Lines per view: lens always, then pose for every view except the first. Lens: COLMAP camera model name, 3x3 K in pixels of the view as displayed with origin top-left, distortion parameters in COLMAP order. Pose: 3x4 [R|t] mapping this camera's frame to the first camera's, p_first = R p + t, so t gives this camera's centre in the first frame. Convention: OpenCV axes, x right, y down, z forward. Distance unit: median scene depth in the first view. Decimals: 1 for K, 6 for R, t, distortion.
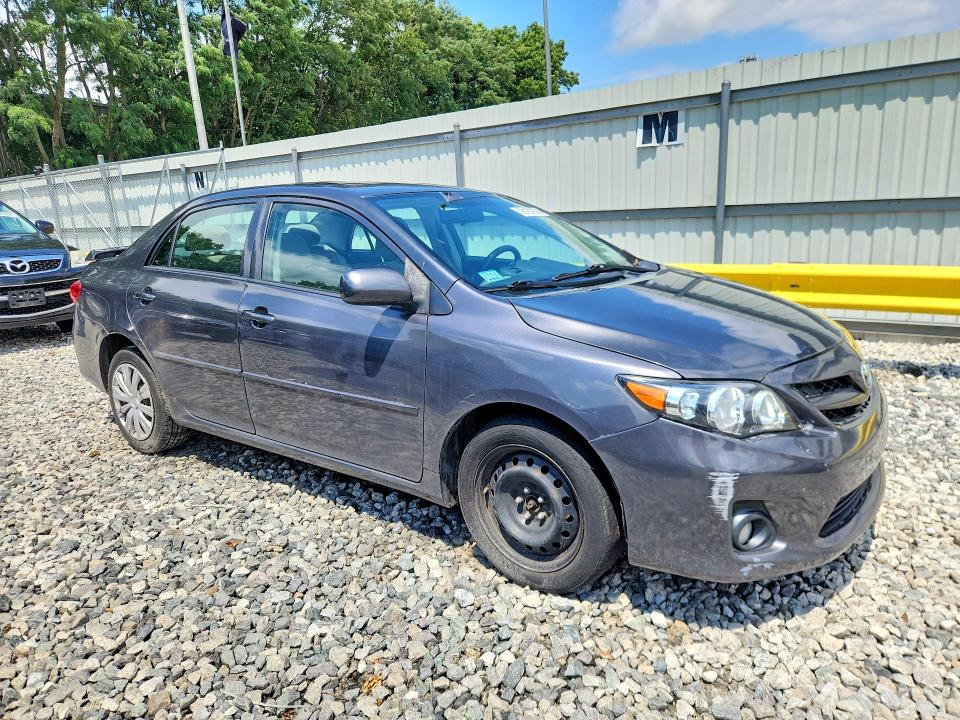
lens RADIAL K [[676.2, 0, 483.7], [0, 676.2, 356.0], [0, 0, 1]] dist [0.001111, -0.000516]
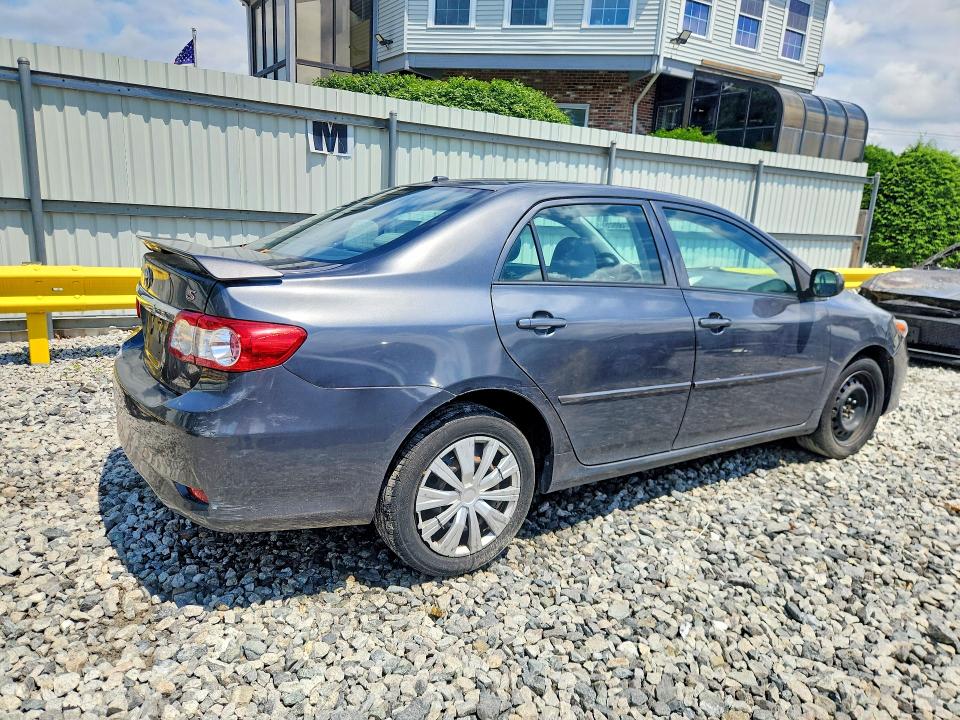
lens RADIAL K [[608.2, 0, 480.0], [0, 608.2, 360.0], [0, 0, 1]] dist [0.131305, -0.116322]
pose [[0.364067, -0.150997, 0.919051, -1.520726], [0.135924, 0.984820, 0.107959, -0.173521], [-0.921401, 0.085617, 0.379064, 1.138311]]
